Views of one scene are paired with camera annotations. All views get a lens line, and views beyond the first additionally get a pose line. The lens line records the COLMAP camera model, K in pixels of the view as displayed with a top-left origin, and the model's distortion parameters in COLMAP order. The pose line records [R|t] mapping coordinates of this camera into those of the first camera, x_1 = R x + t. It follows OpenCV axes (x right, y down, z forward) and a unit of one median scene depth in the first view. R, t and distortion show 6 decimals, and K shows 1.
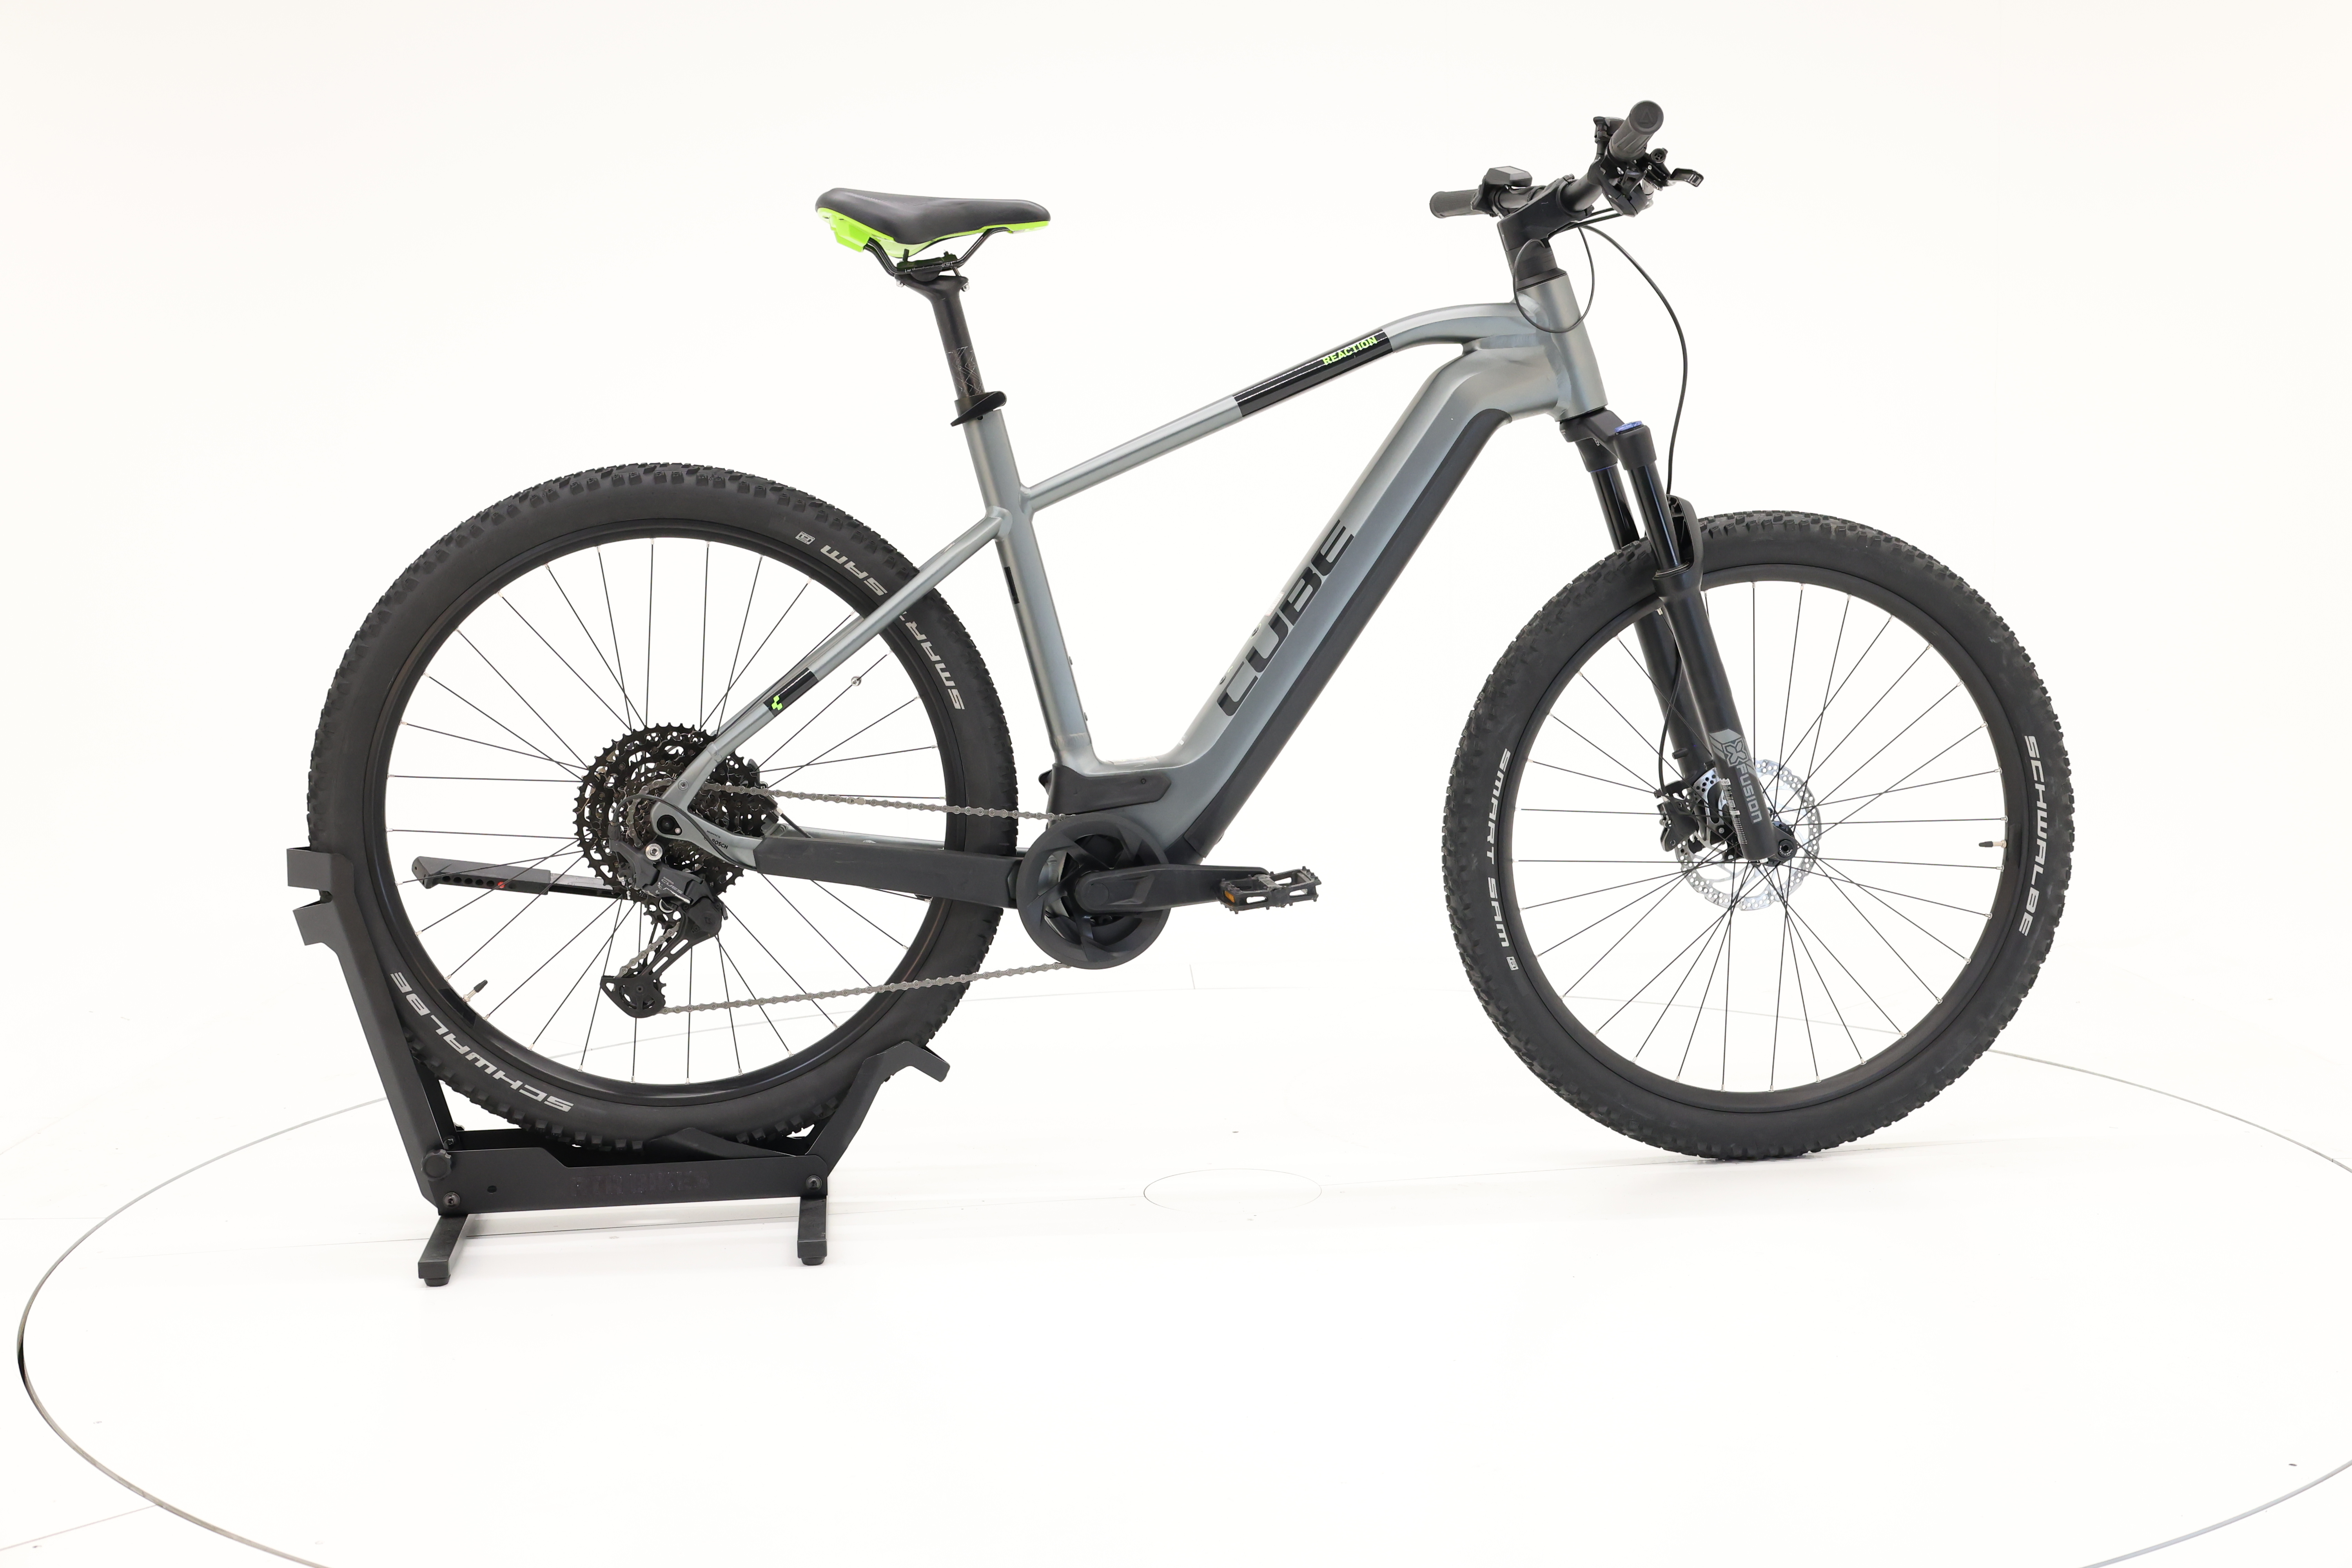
lens RADIAL K [[2666.6, 0, 1174.2], [0, 2666.6, 780.0], [0, 0, 1]] dist [-0.011588, 0.000000]
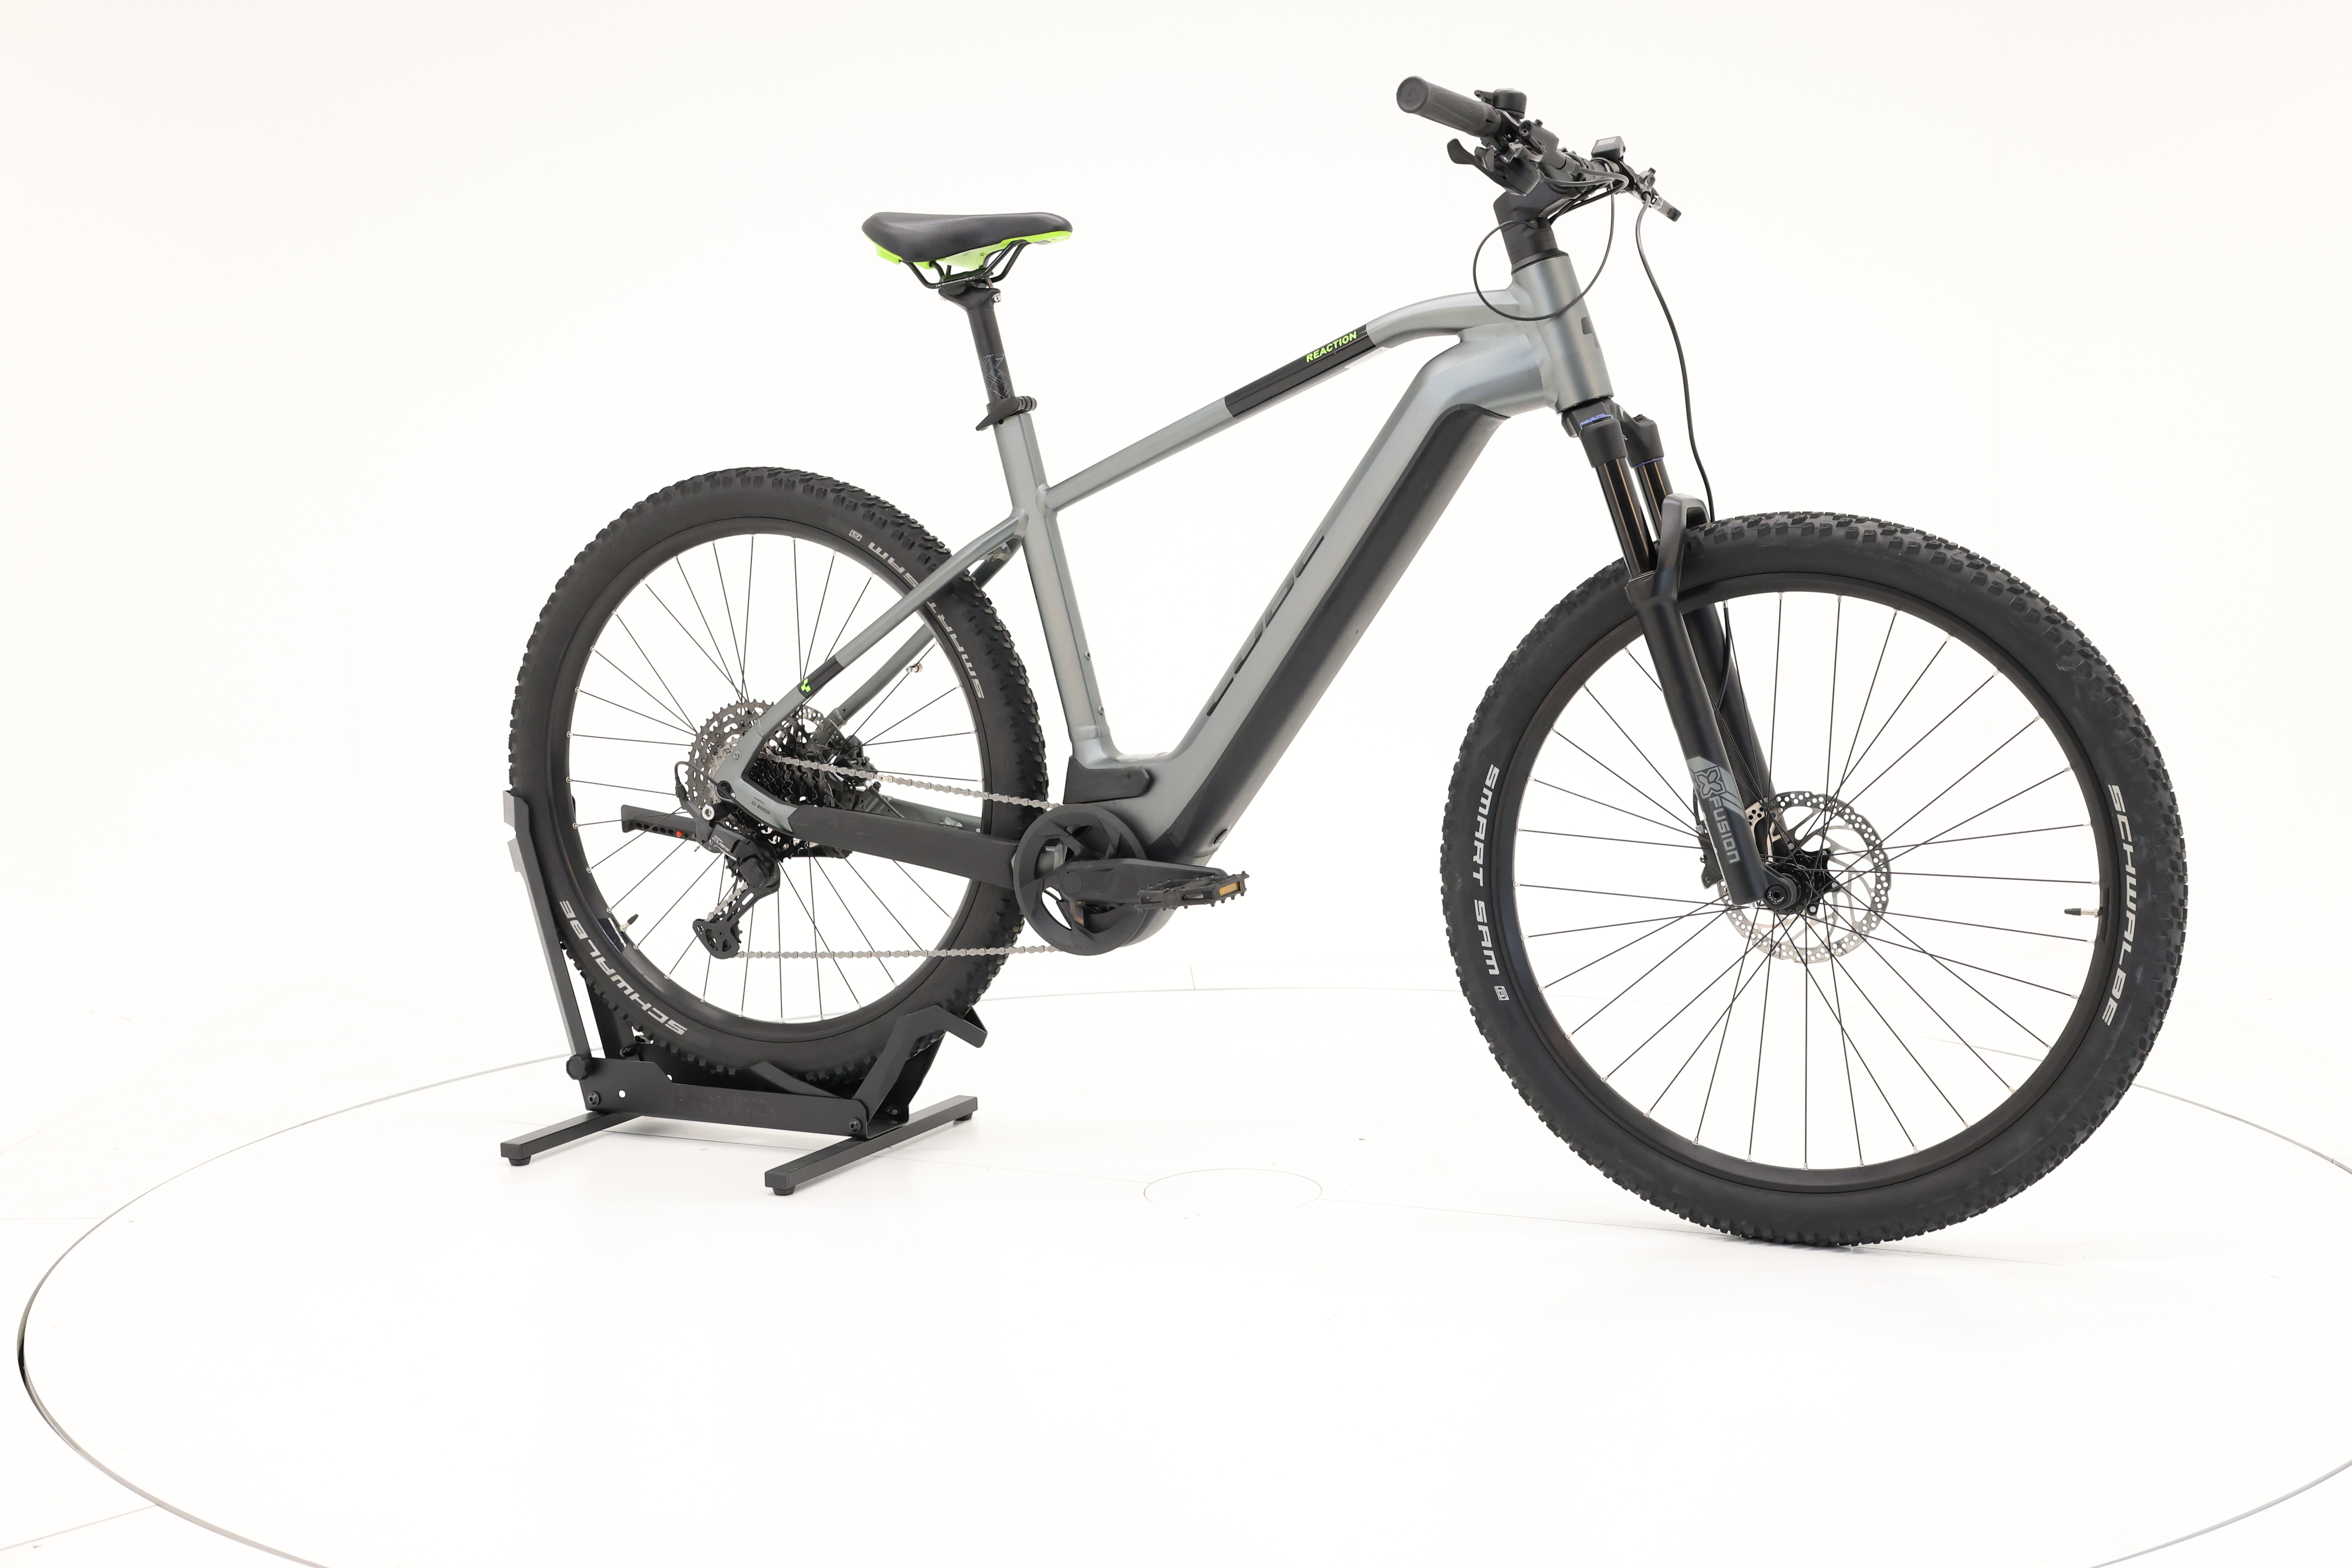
lens RADIAL K [[2666.6, 0, 1173.9], [0, 2666.6, 783.2], [0, 0, 1]] dist [-0.011588, 0.000000]
pose [[0.834614, 0.059845, -0.547575, 0.559242], [-0.052613, 0.998197, 0.028901, -0.027086], [0.548317, 0.004688, 0.836258, 0.155694]]
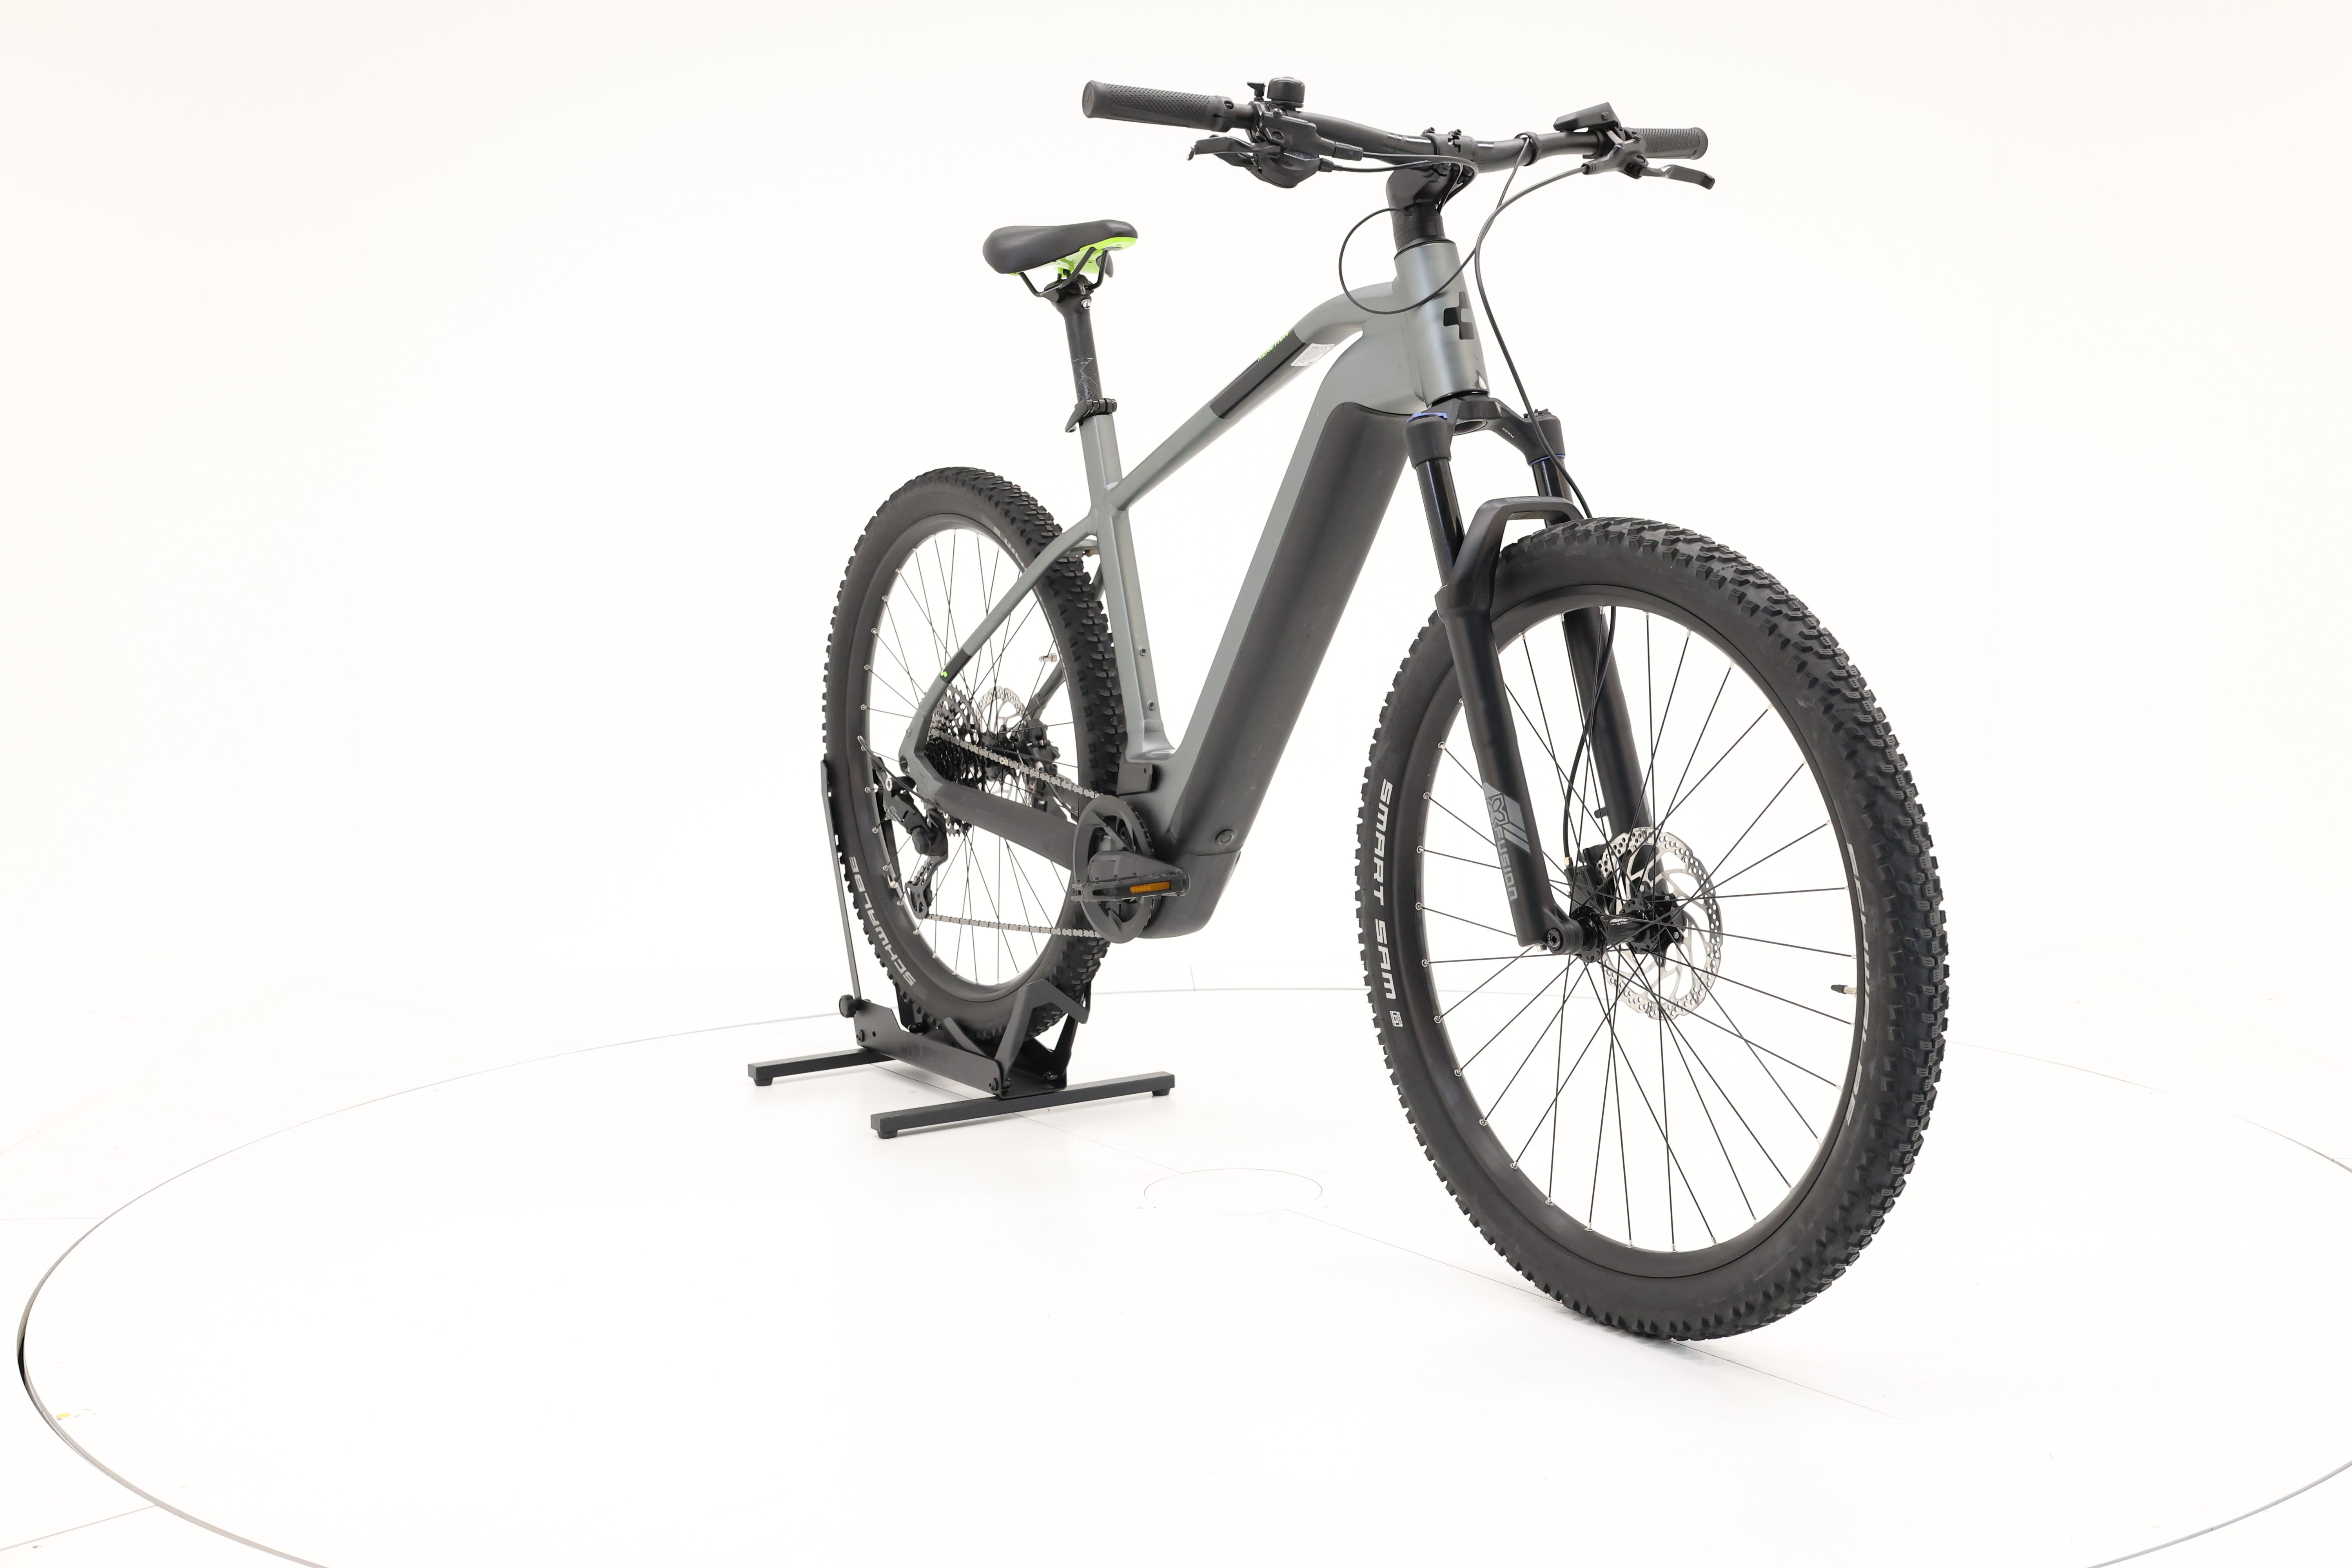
lens RADIAL K [[2666.6, 0, 1163.6], [0, 2666.6, 786.6], [0, 0, 1]] dist [-0.011588, 0.000000]
pose [[0.412286, 0.106994, -0.904750, 0.928319], [-0.078287, 0.993567, 0.081823, -0.078758], [0.907685, 0.037095, 0.418011, 0.570526]]
